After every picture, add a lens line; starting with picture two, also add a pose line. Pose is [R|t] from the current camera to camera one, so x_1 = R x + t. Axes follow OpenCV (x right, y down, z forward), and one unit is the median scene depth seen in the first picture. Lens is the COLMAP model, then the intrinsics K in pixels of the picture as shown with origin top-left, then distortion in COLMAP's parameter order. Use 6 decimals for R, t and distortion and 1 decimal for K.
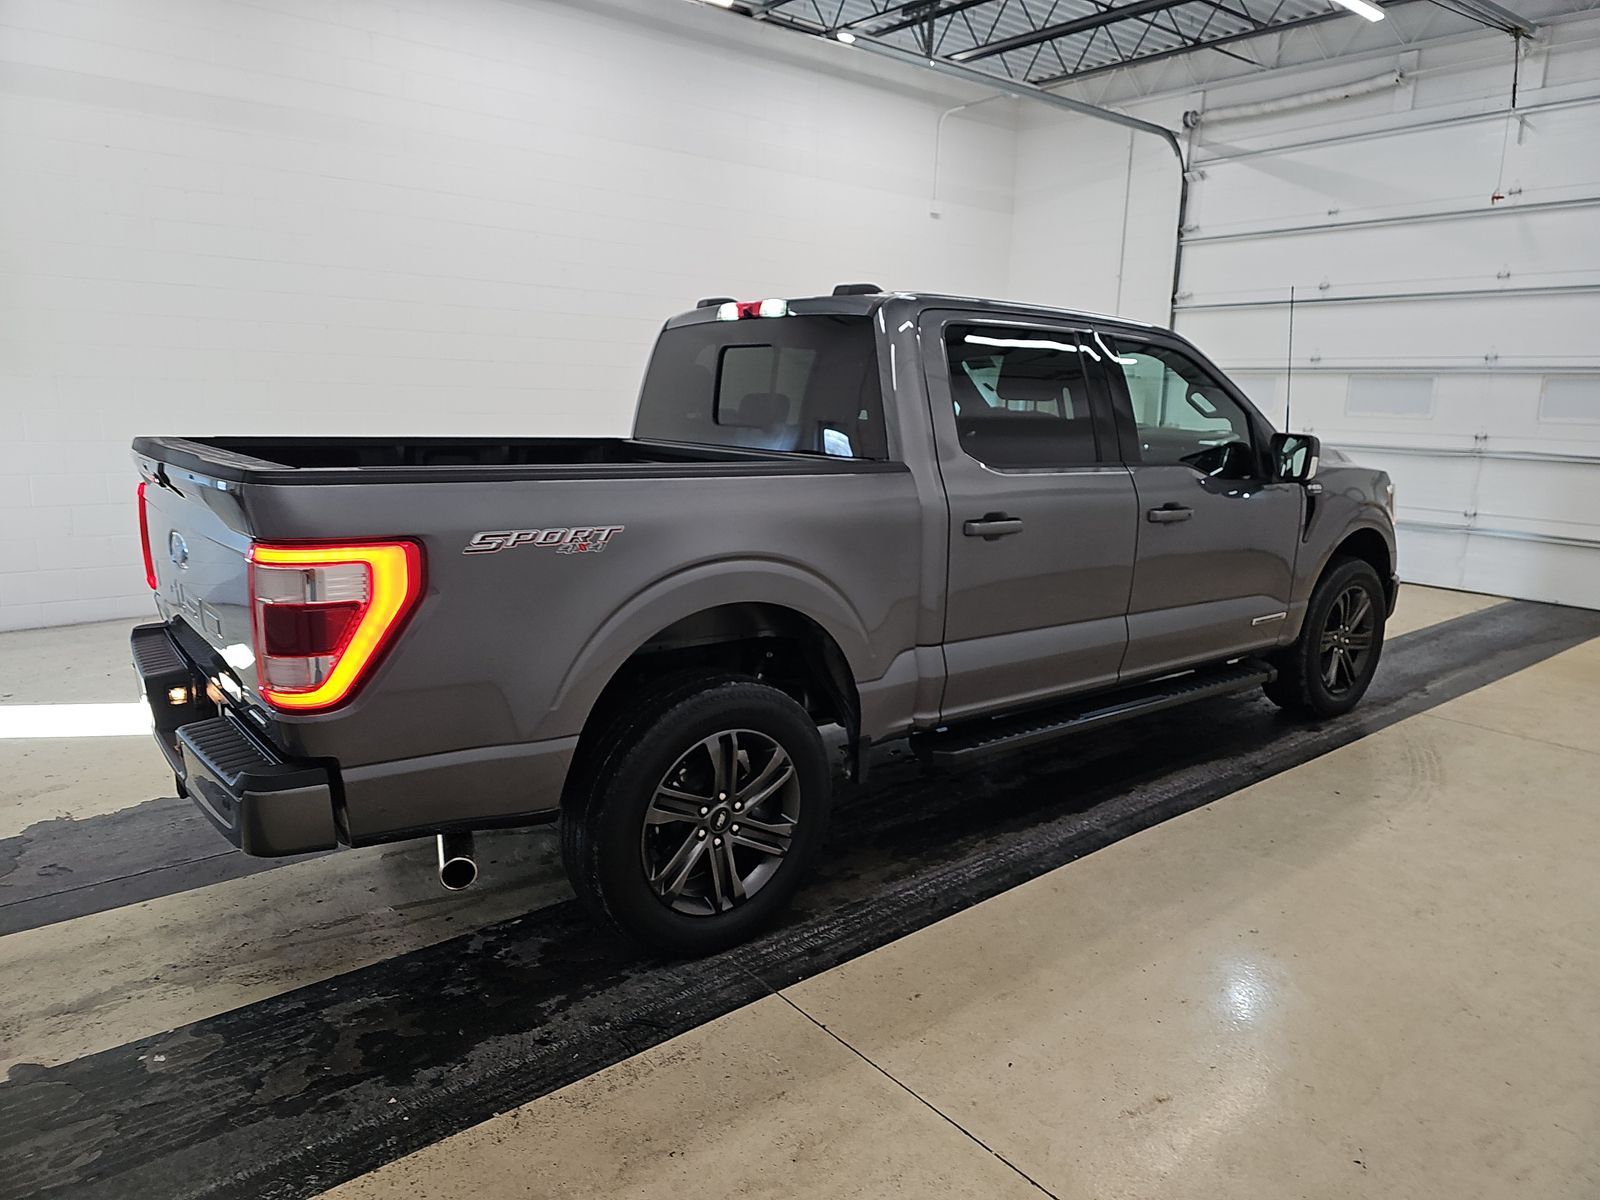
lens RADIAL K [[1062.2, 0, 799.2], [0, 1062.2, 596.1], [0, 0, 1]] dist [0.047958, -0.038637]
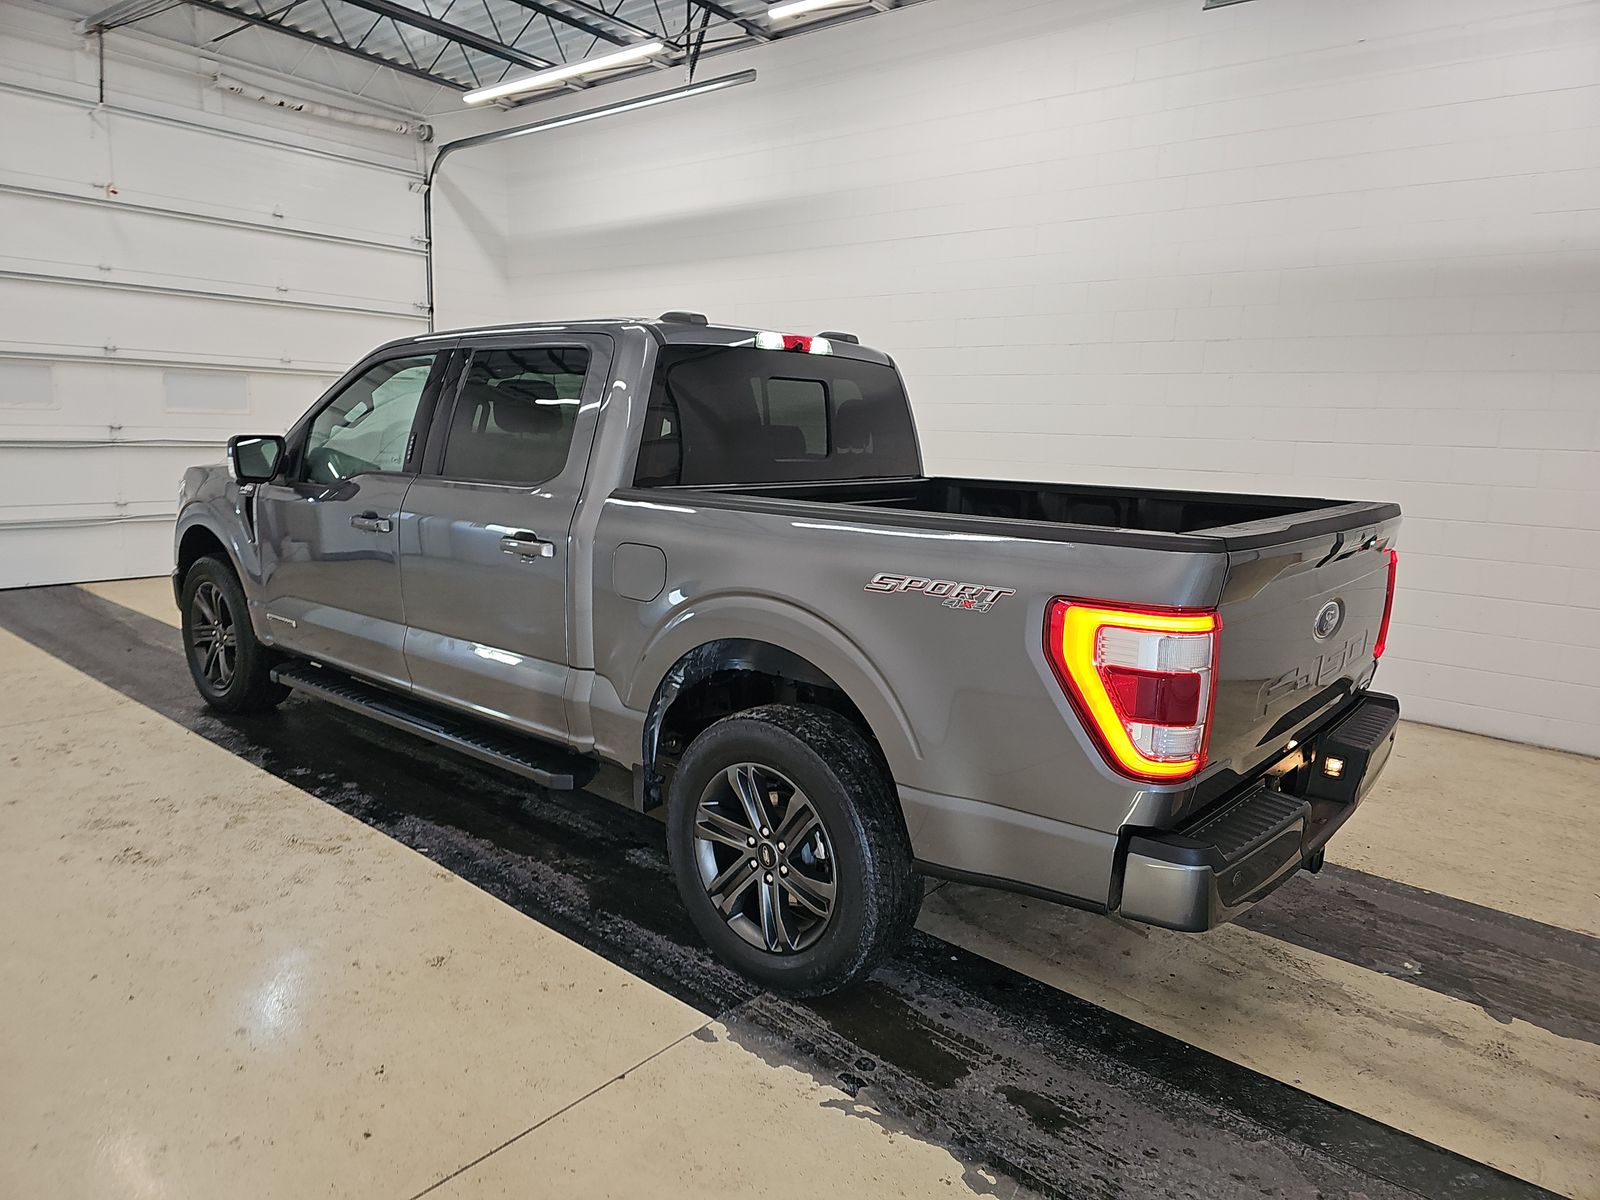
lens RADIAL K [[1062.2, 0, 797.3], [0, 1062.2, 607.0], [0, 0, 1]] dist [0.047958, -0.038637]
pose [[-0.207145, -0.198860, 0.957886, -1.378259], [0.147534, 0.961576, 0.231530, -0.341388], [-0.967122, 0.189281, -0.169847, 1.595647]]
